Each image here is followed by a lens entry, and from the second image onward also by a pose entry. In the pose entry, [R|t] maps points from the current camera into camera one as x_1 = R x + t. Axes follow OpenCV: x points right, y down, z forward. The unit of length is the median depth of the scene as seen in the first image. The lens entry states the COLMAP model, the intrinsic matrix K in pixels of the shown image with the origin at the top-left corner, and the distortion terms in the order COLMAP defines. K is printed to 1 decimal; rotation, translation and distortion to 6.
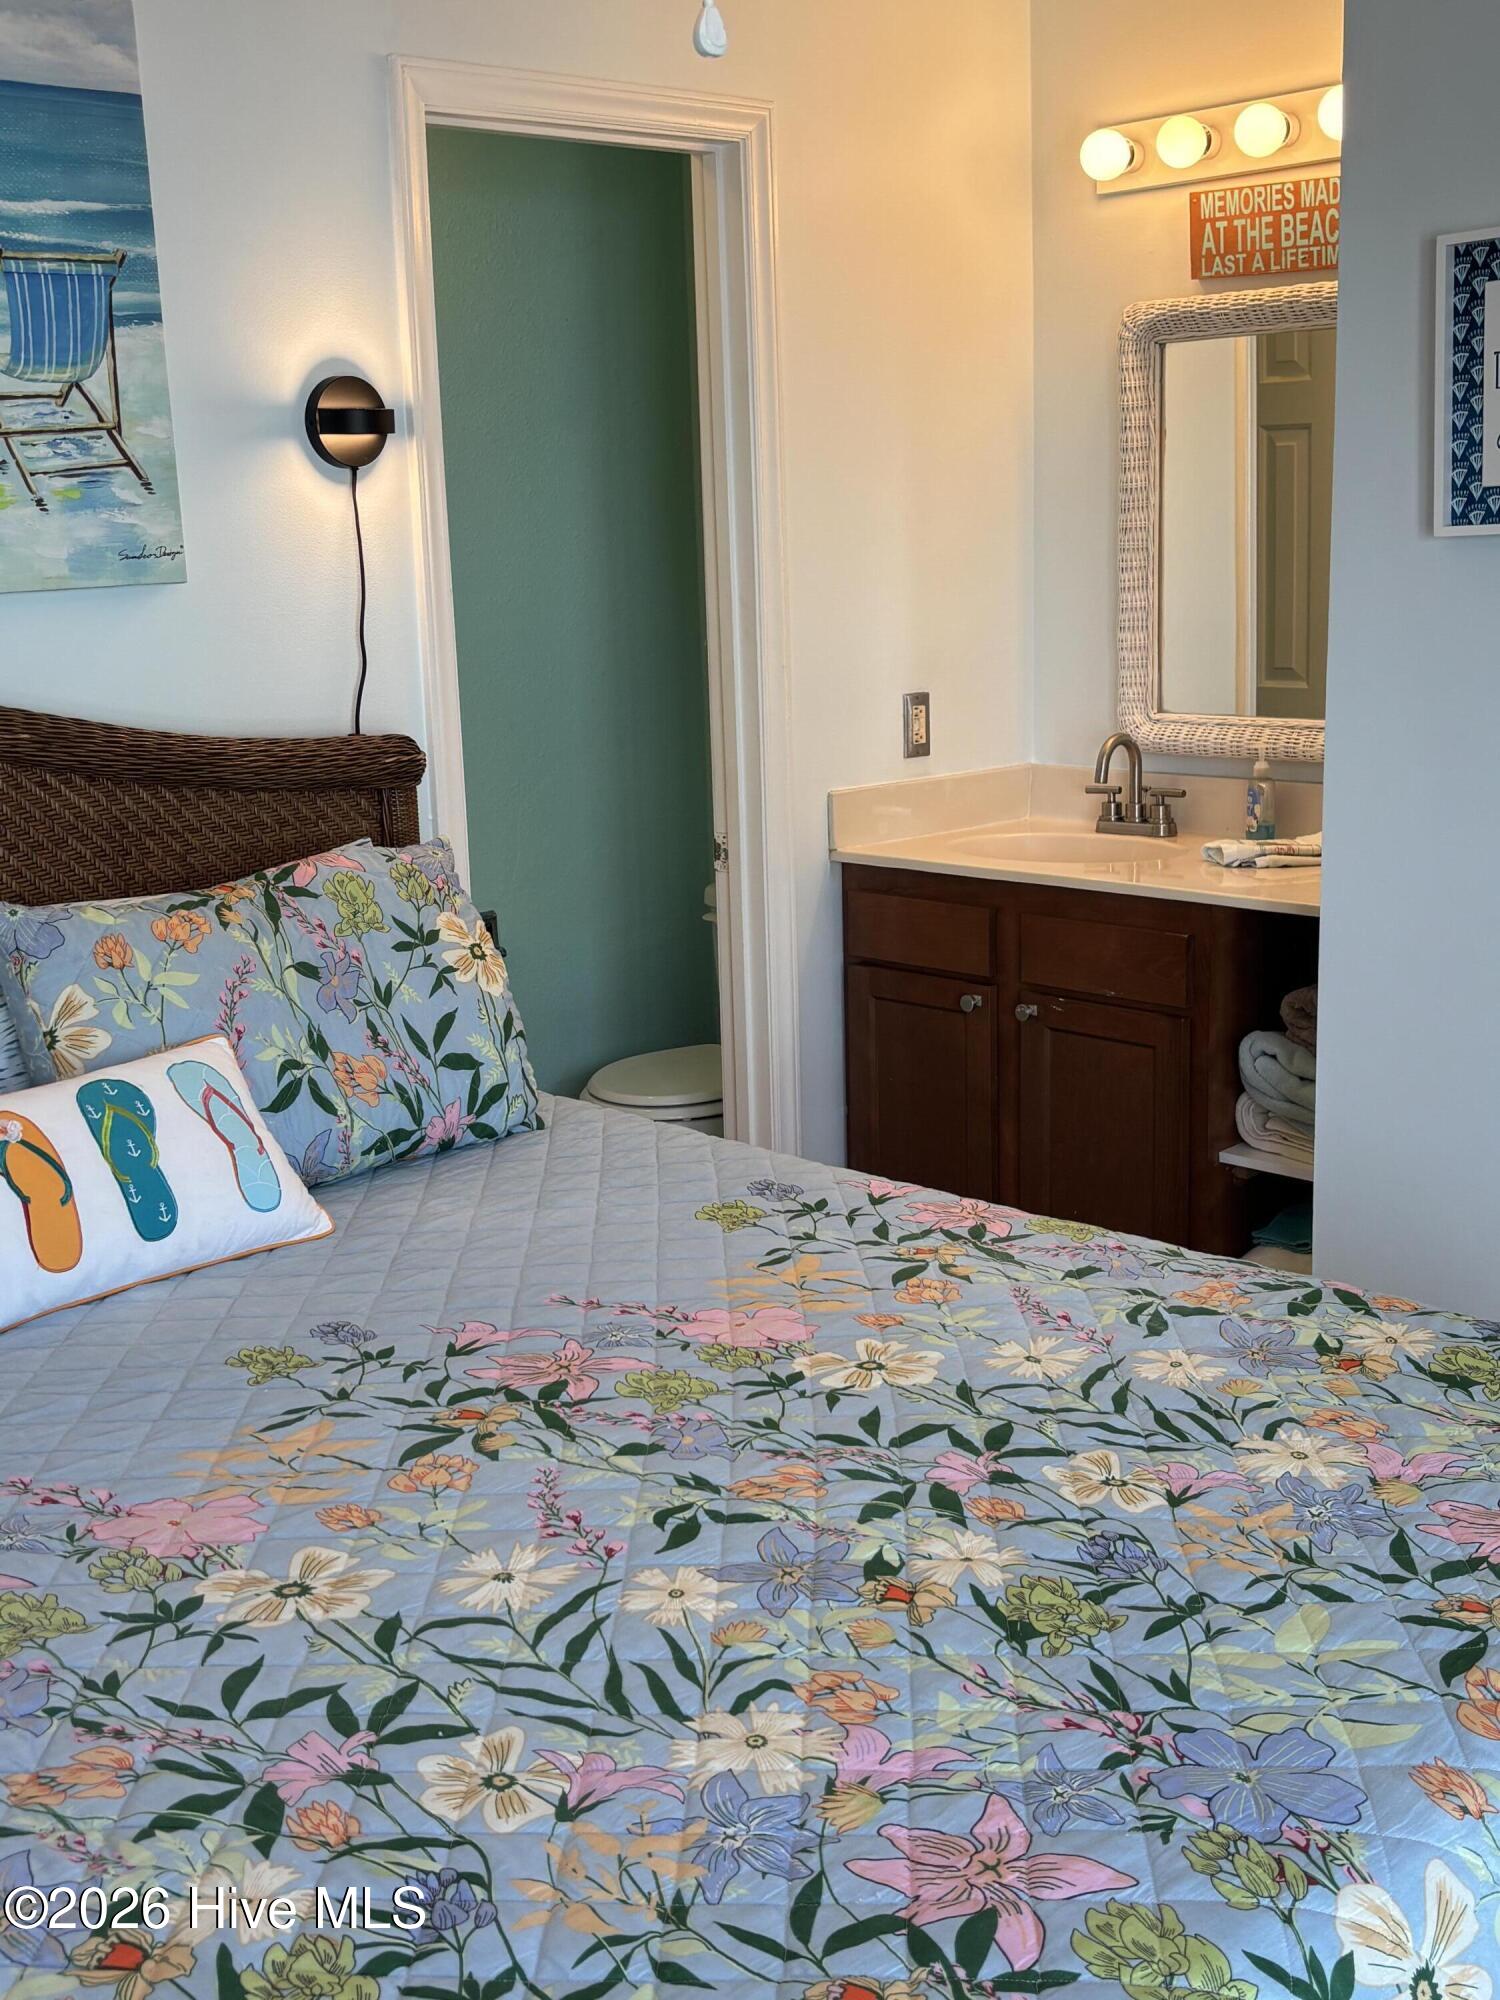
lens RADIAL K [[2190.7, 0, 751.3], [0, 2190.7, 1047.1], [0, 0, 1]] dist [0.183205, -0.307071]
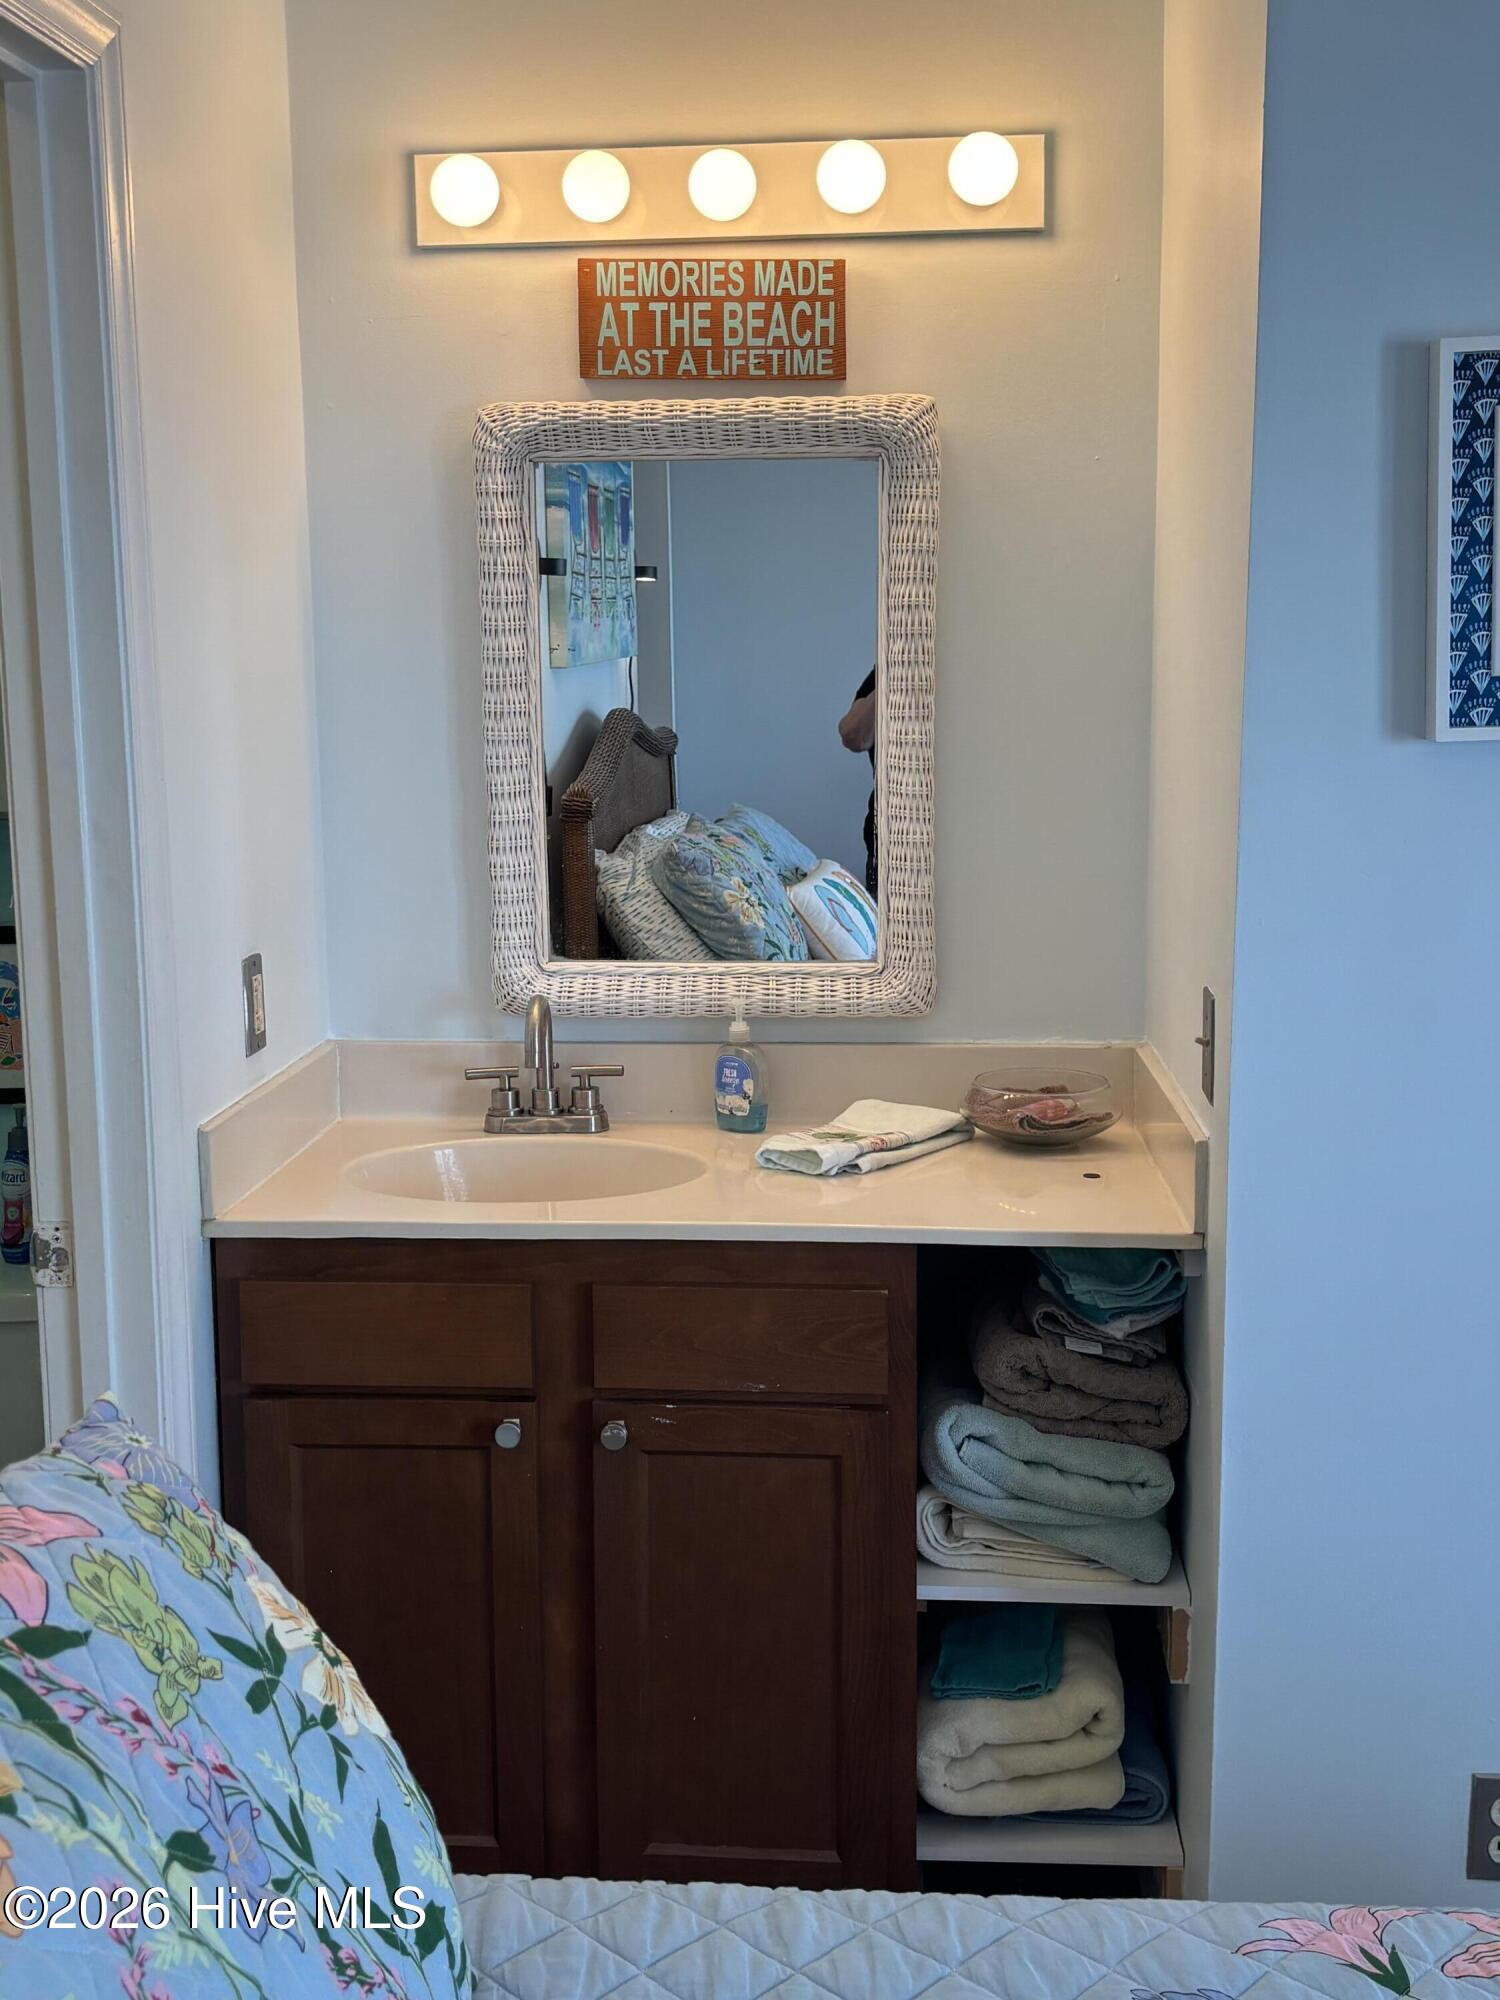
lens RADIAL K [[2298.3, 0, 760.3], [0, 2298.3, 1038.1], [0, 0, 1]] dist [0.284685, -0.961279]
pose [[0.776554, -0.094336, 0.622948, -0.260064], [0.140753, 0.989714, -0.025582, -0.108274], [-0.614127, 0.107548, 0.781845, 0.412086]]
